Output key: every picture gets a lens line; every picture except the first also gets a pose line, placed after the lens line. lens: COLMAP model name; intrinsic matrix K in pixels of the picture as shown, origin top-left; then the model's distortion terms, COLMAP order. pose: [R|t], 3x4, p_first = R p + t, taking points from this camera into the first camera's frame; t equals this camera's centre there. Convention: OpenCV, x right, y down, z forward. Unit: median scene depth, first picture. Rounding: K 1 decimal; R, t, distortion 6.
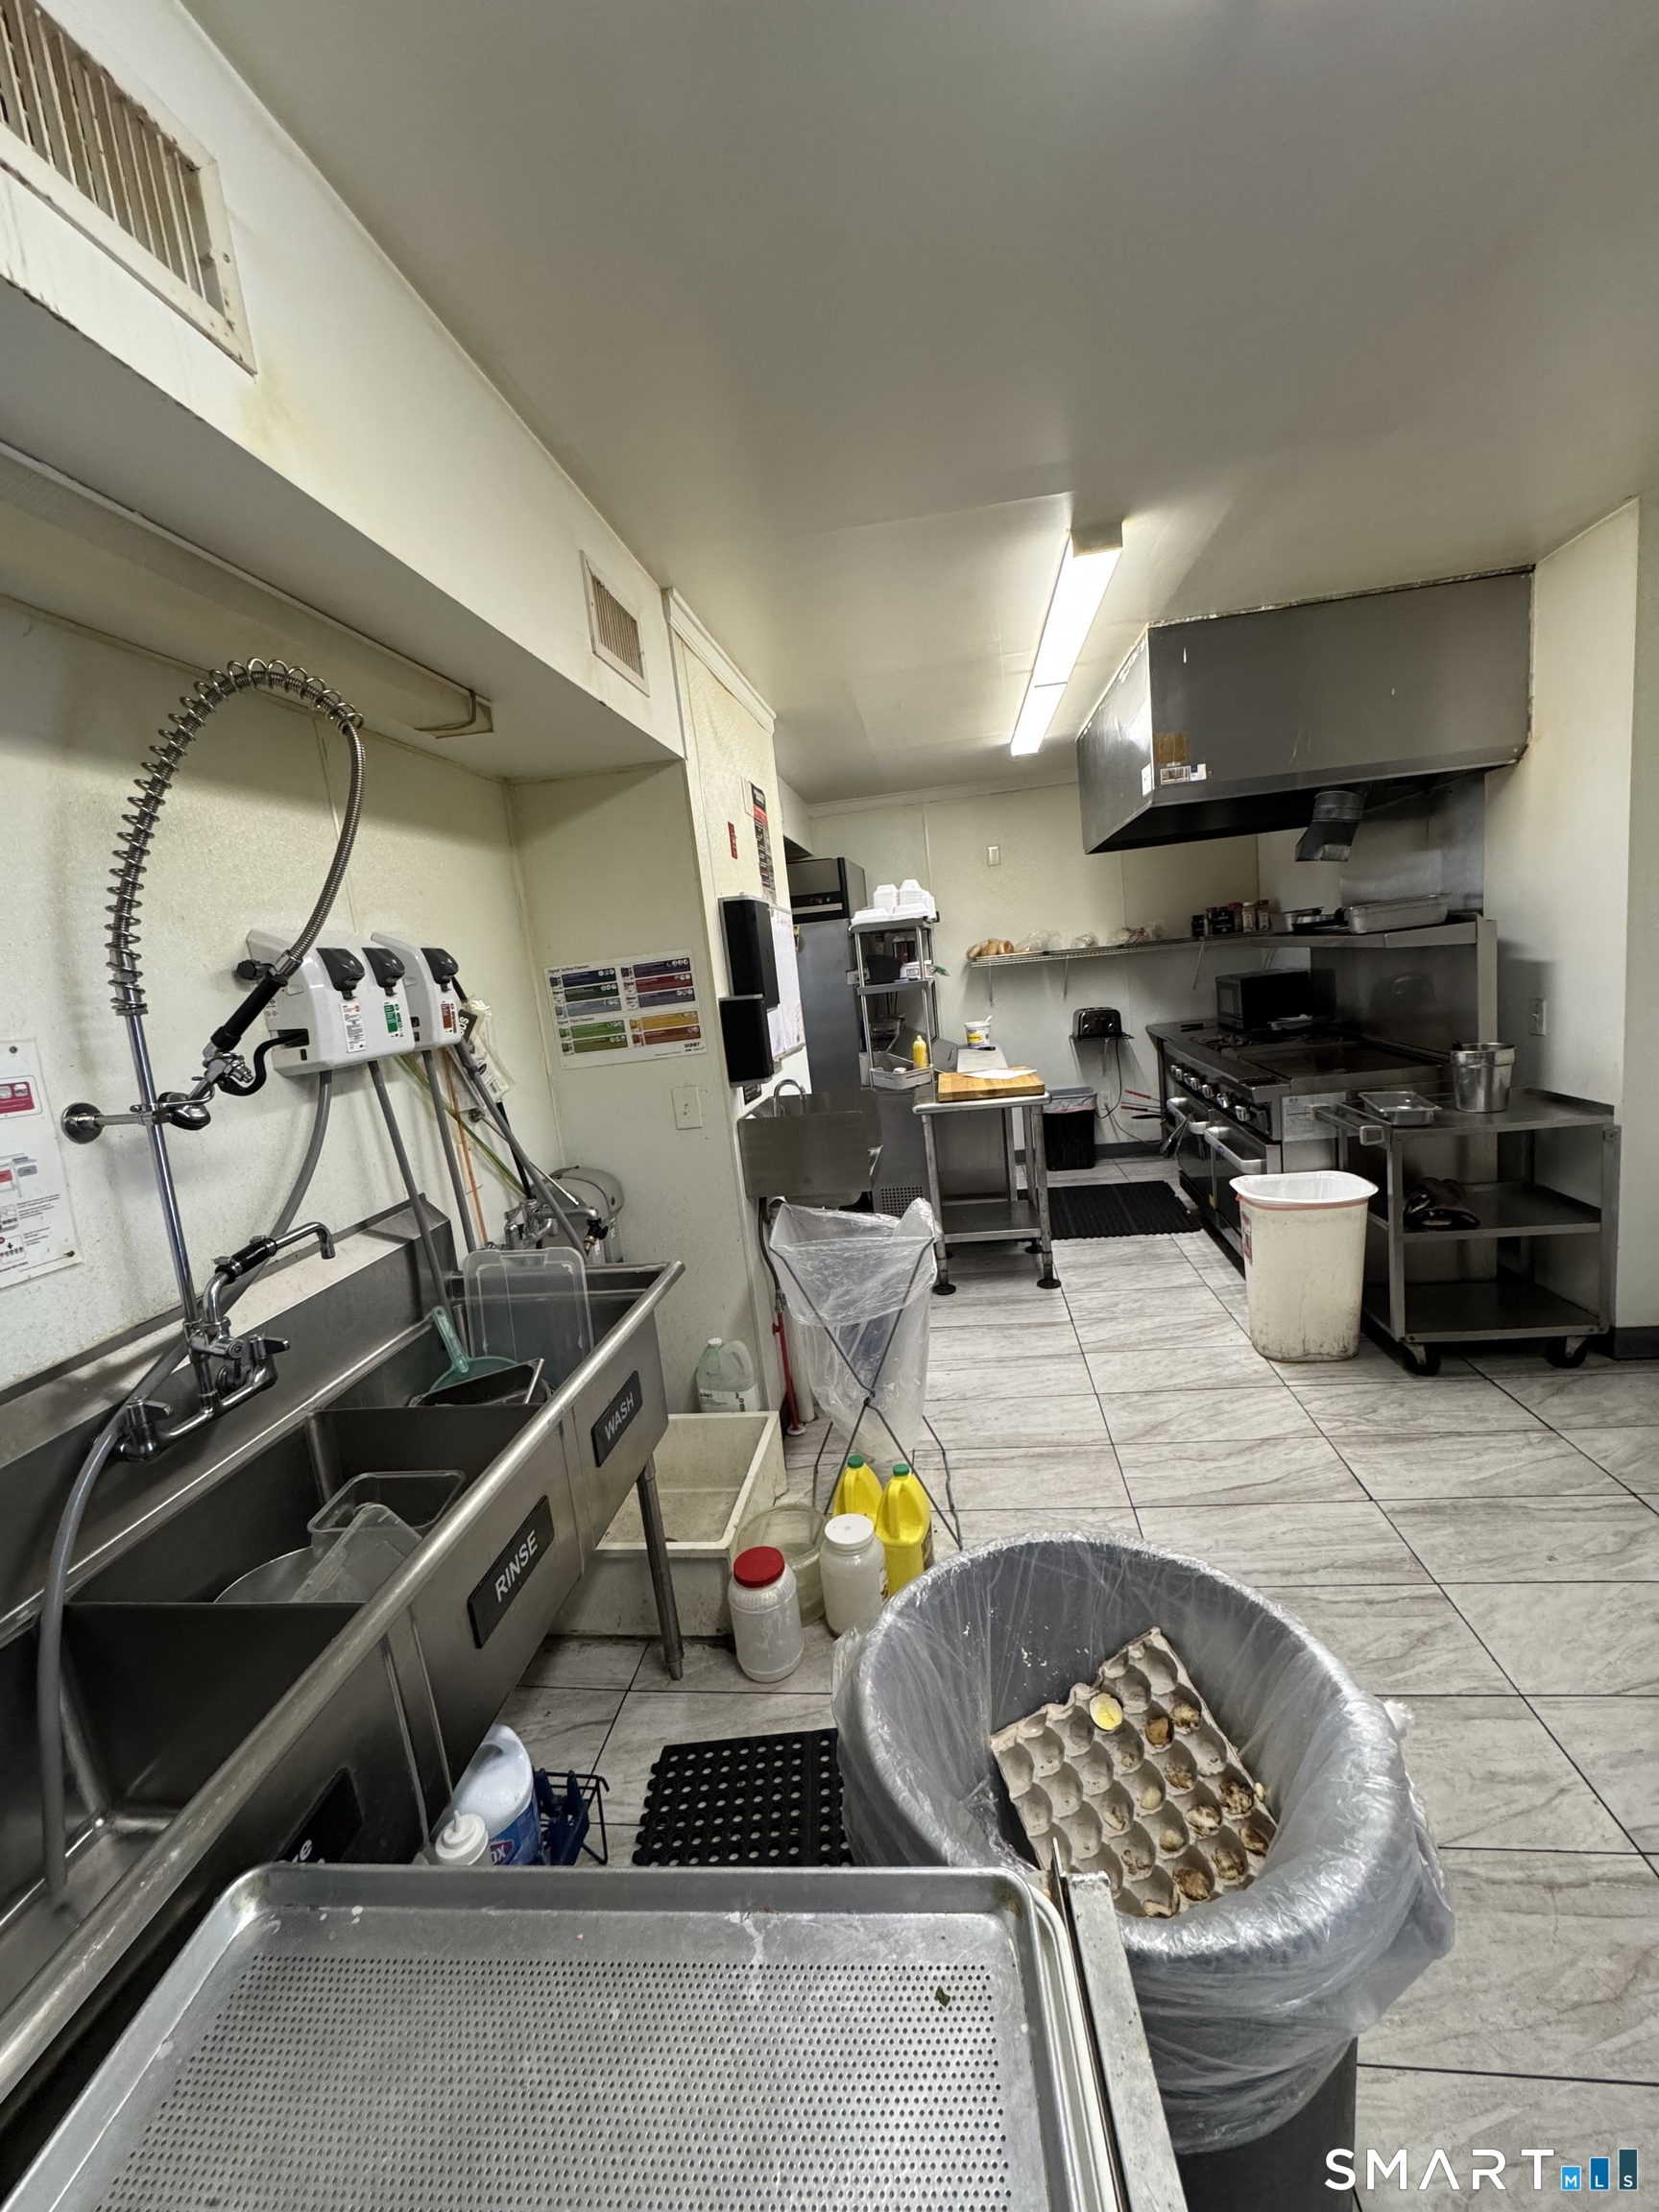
lens RADIAL K [[879.7, 0, 829.5], [0, 879.7, 1105.9], [0, 0, 1]] dist [-0.004964, 0.000771]
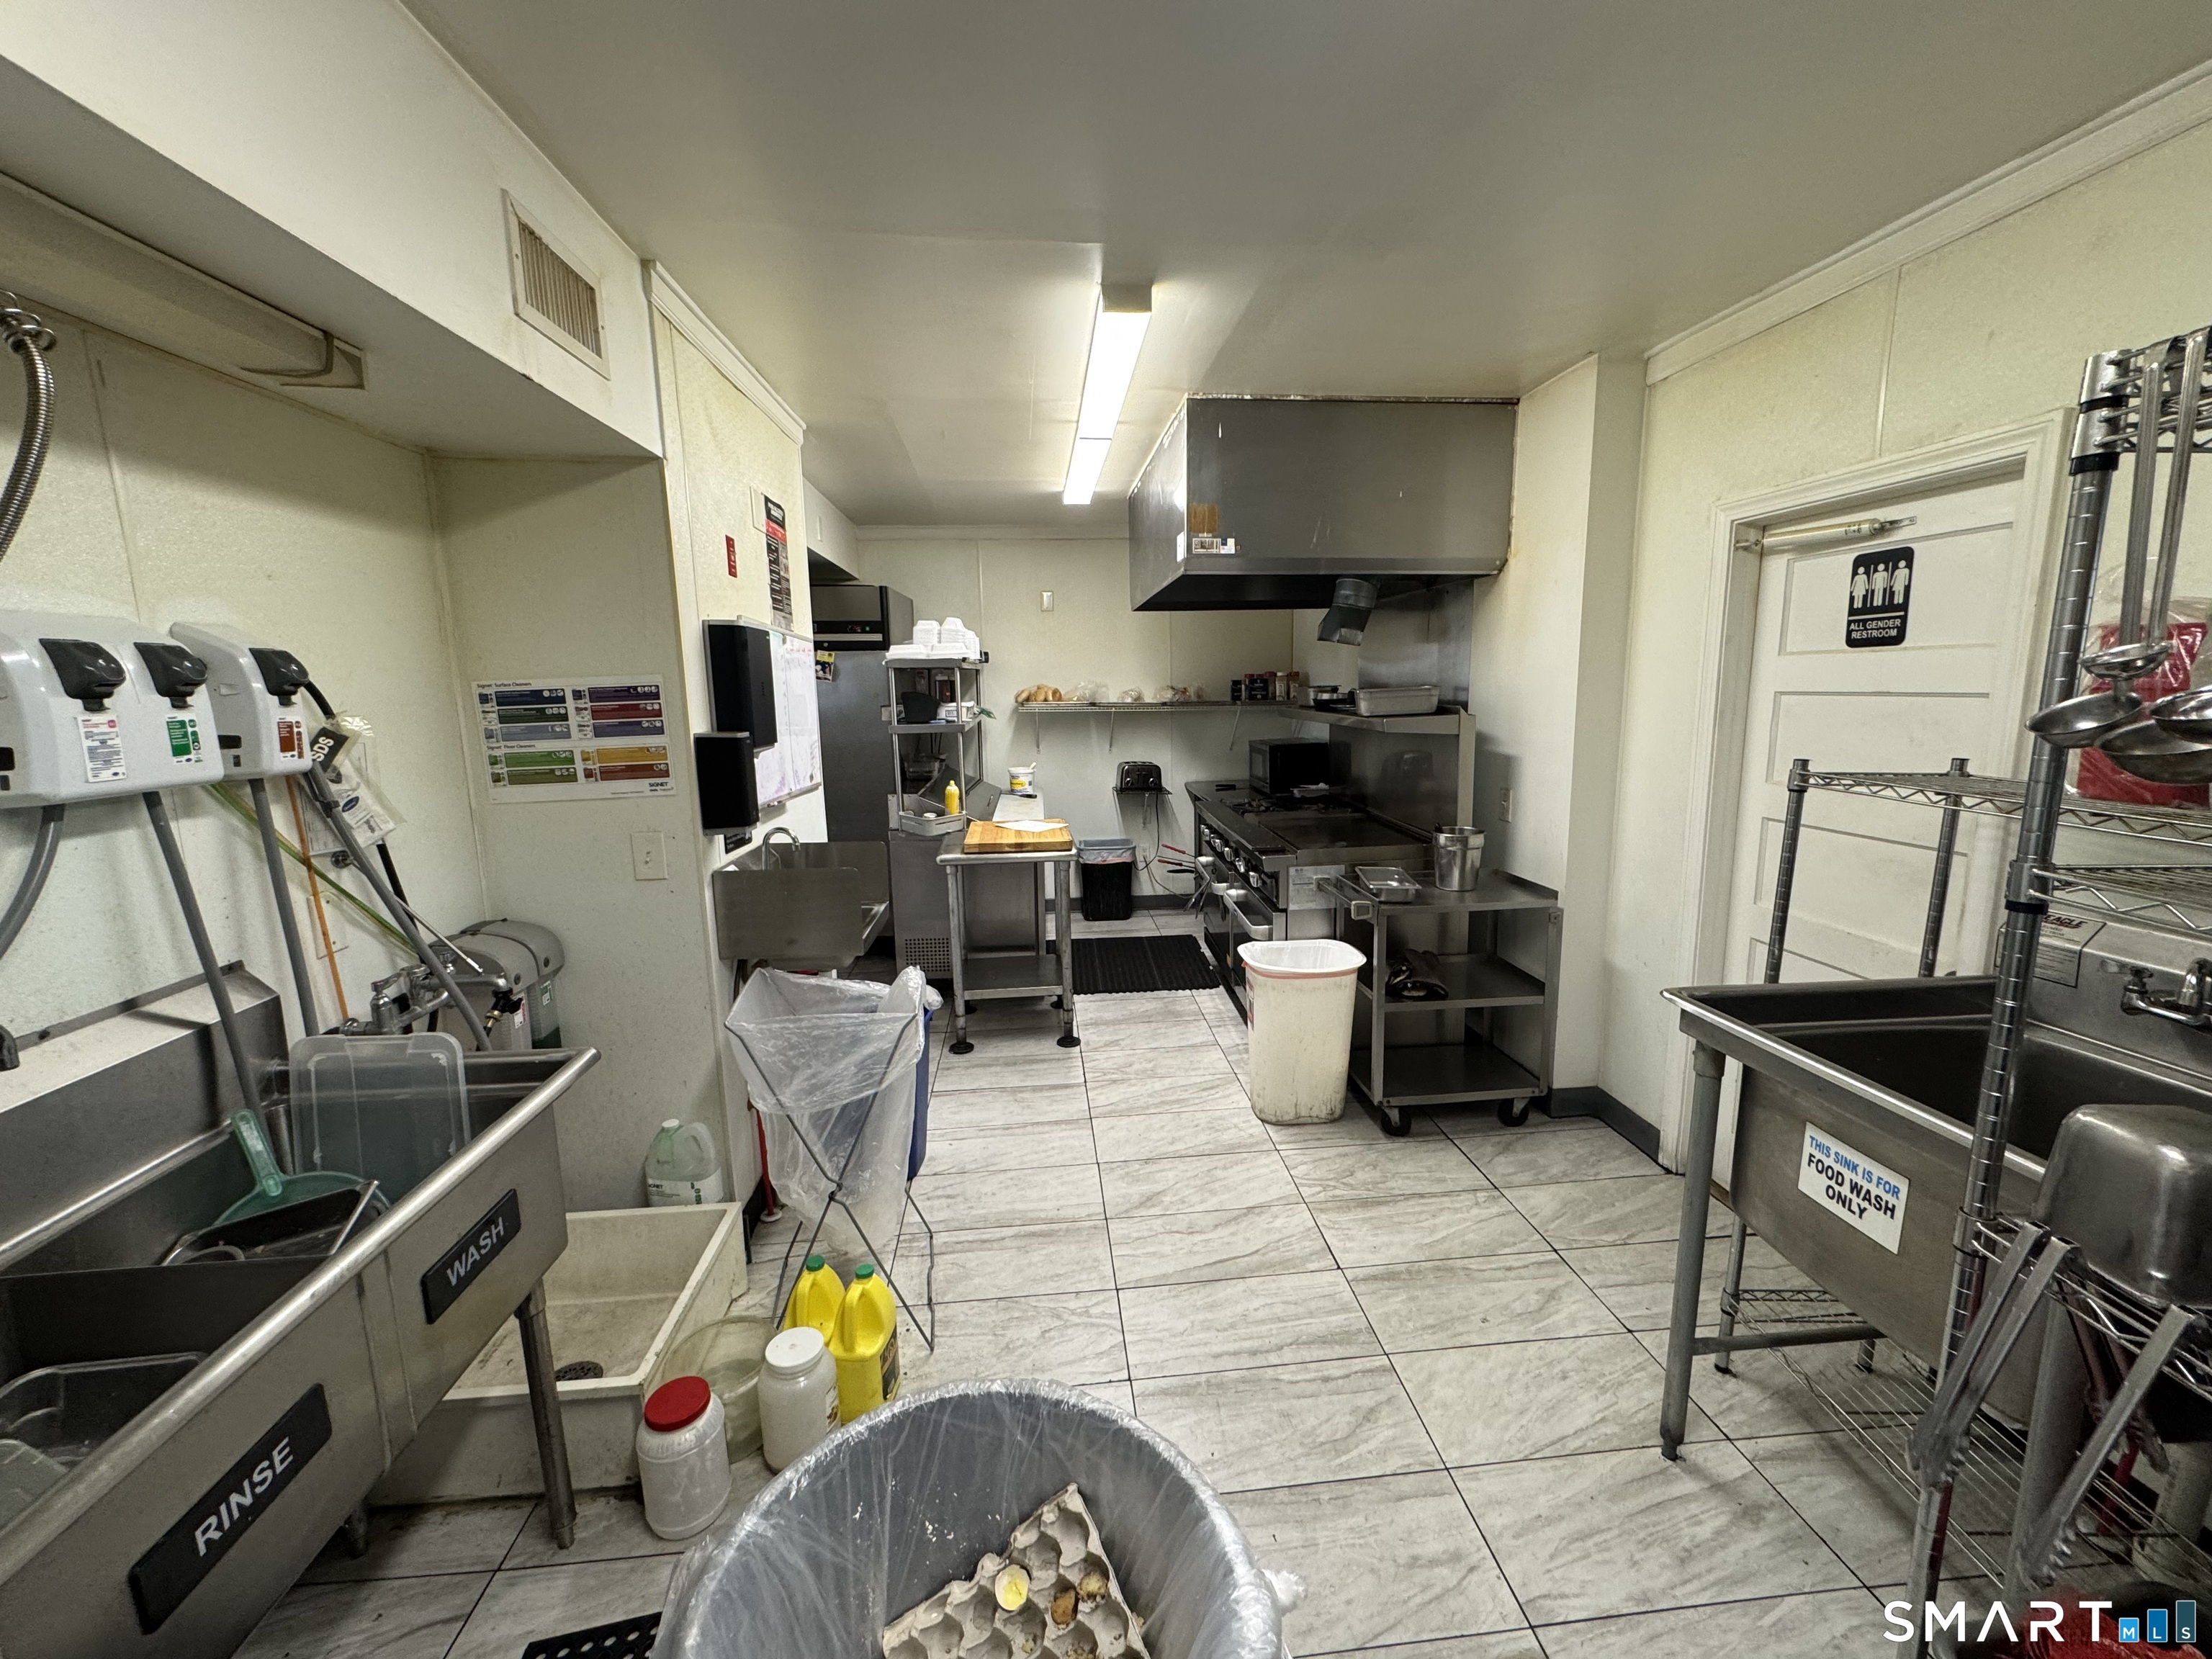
lens RADIAL K [[879.7, 0, 1105.4], [0, 879.7, 828.8], [0, 0, 1]] dist [-0.004964, 0.000771]
pose [[0.971199, 0.052198, 0.232483, 0.071848], [-0.049520, 0.998622, -0.017345, -0.031264], [-0.233068, 0.005333, 0.972446, 0.048334]]
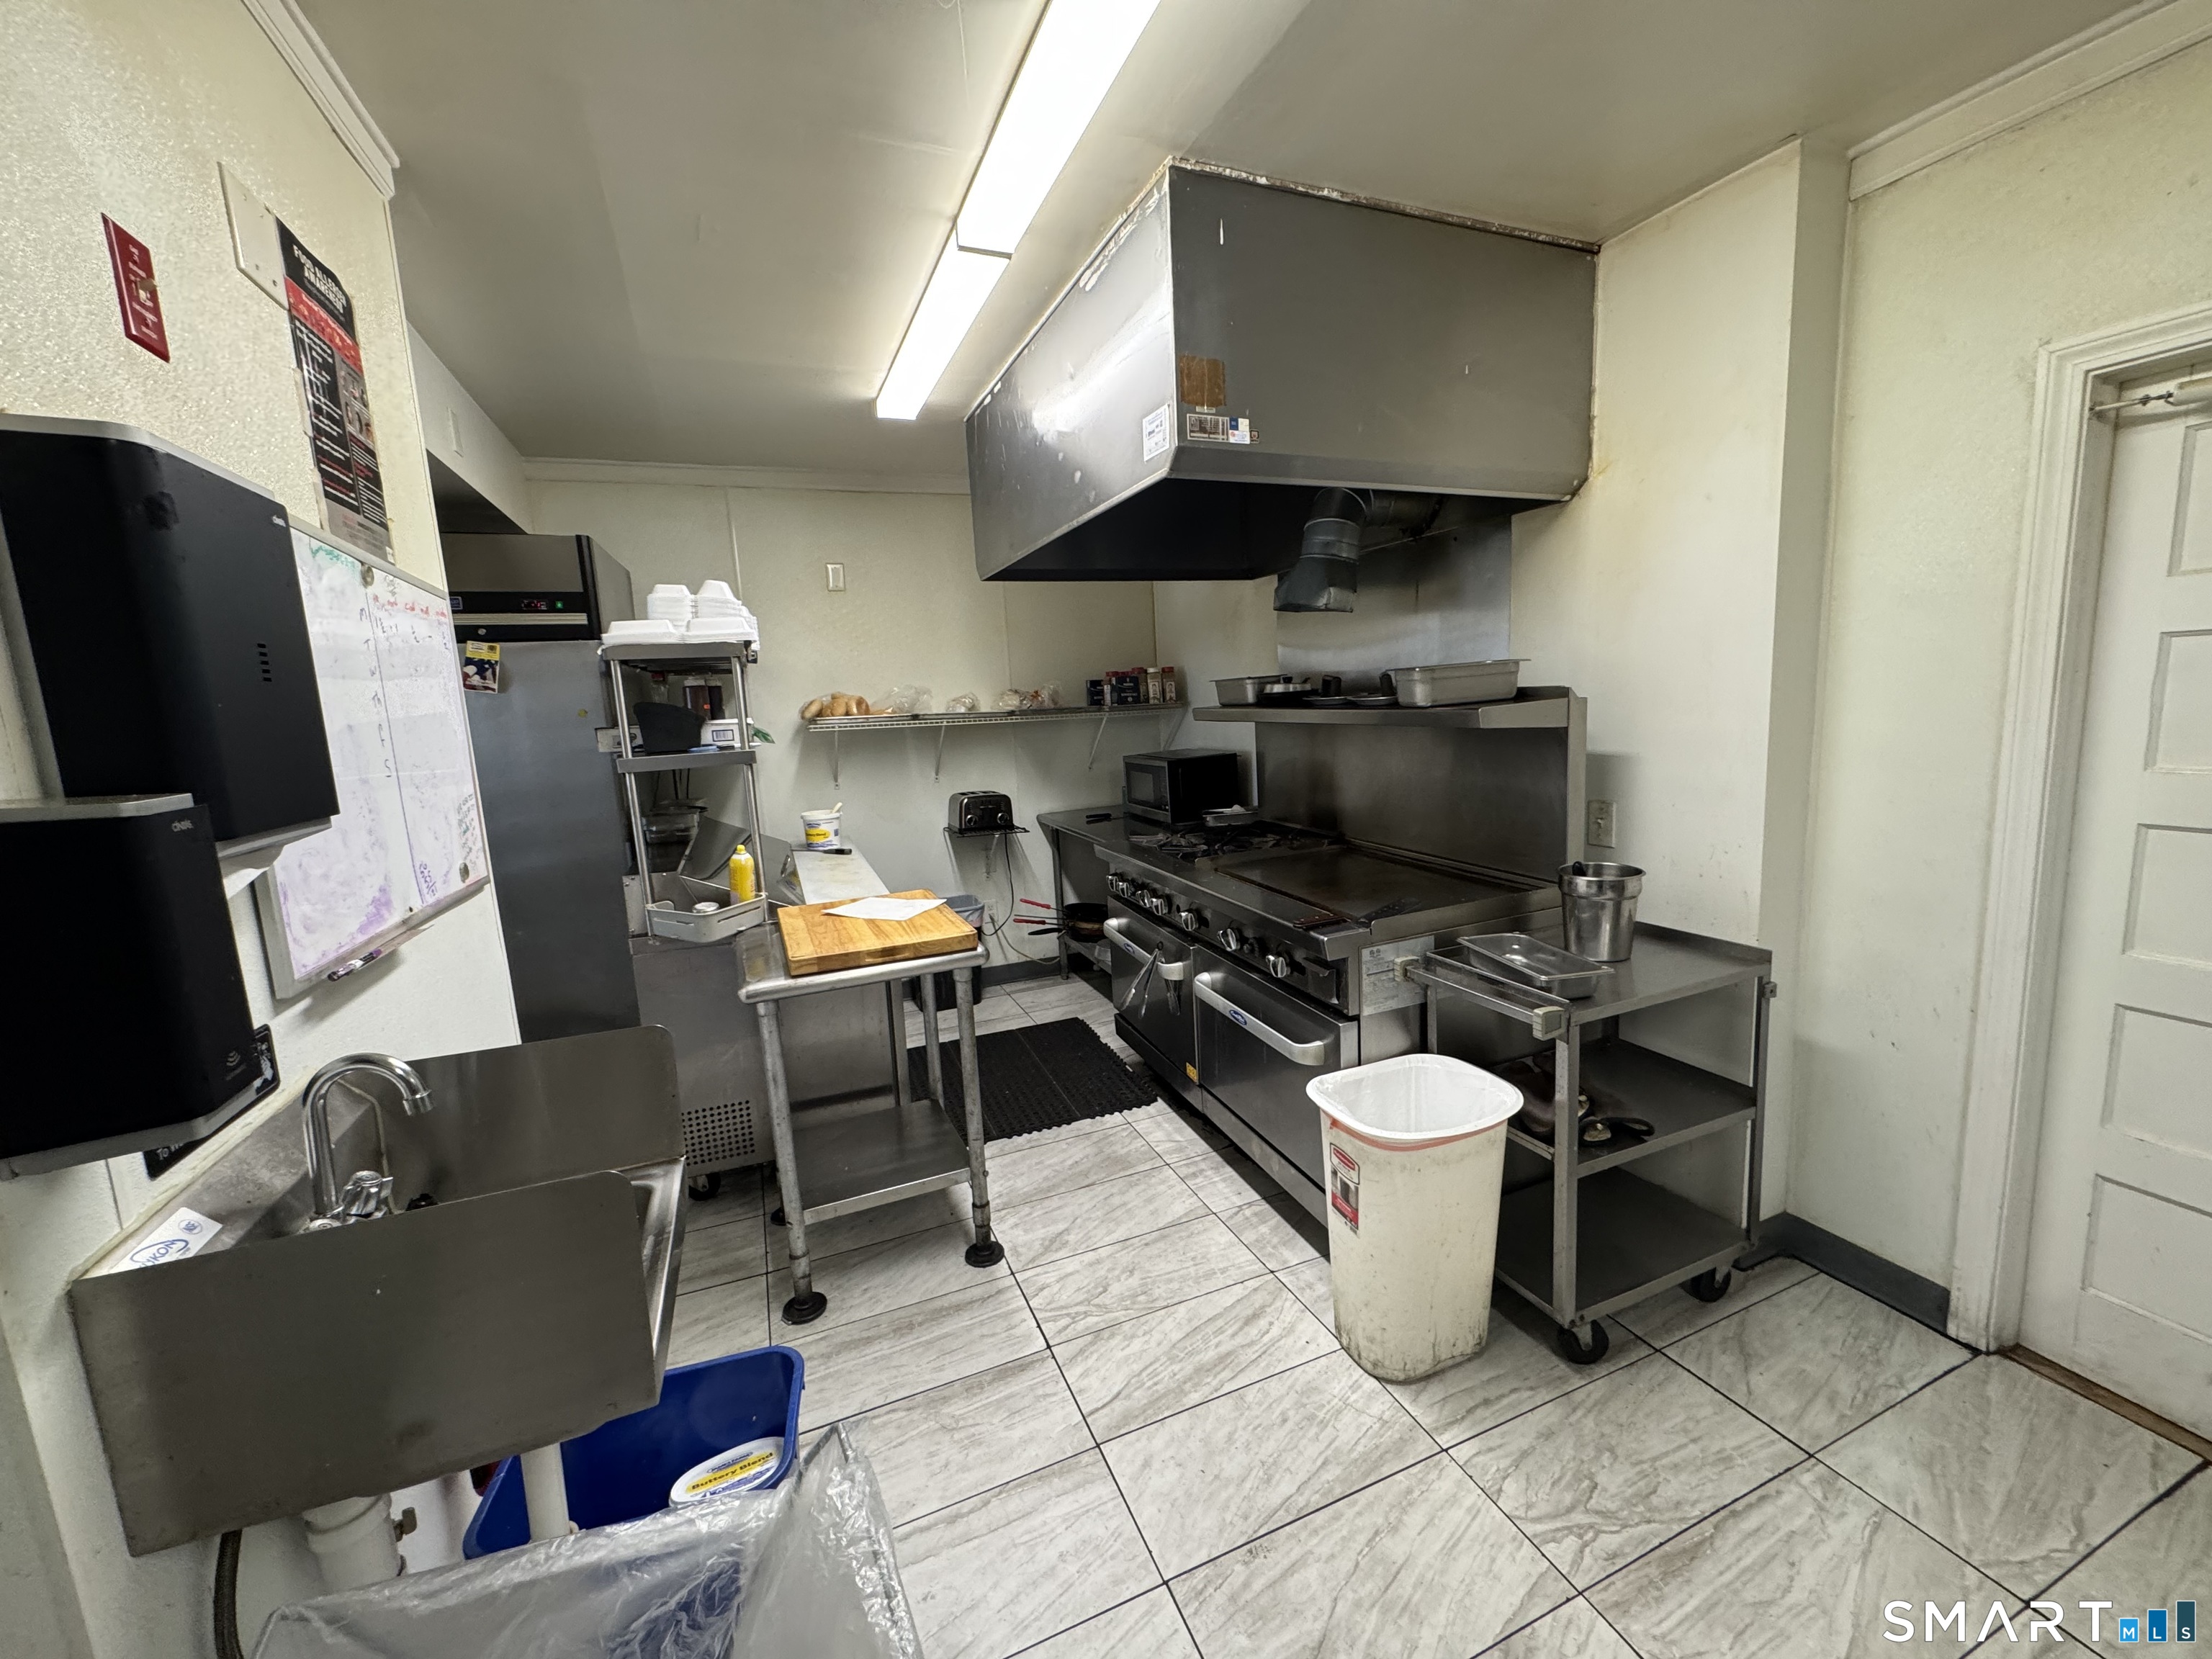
lens RADIAL K [[879.7, 0, 1104.5], [0, 879.7, 829.2], [0, 0, 1]] dist [-0.004964, 0.000771]
pose [[0.863758, -0.013449, 0.503727, 0.028989], [0.039305, 0.998396, -0.040740, -0.094197], [-0.502371, 0.054989, 0.862902, 0.626026]]
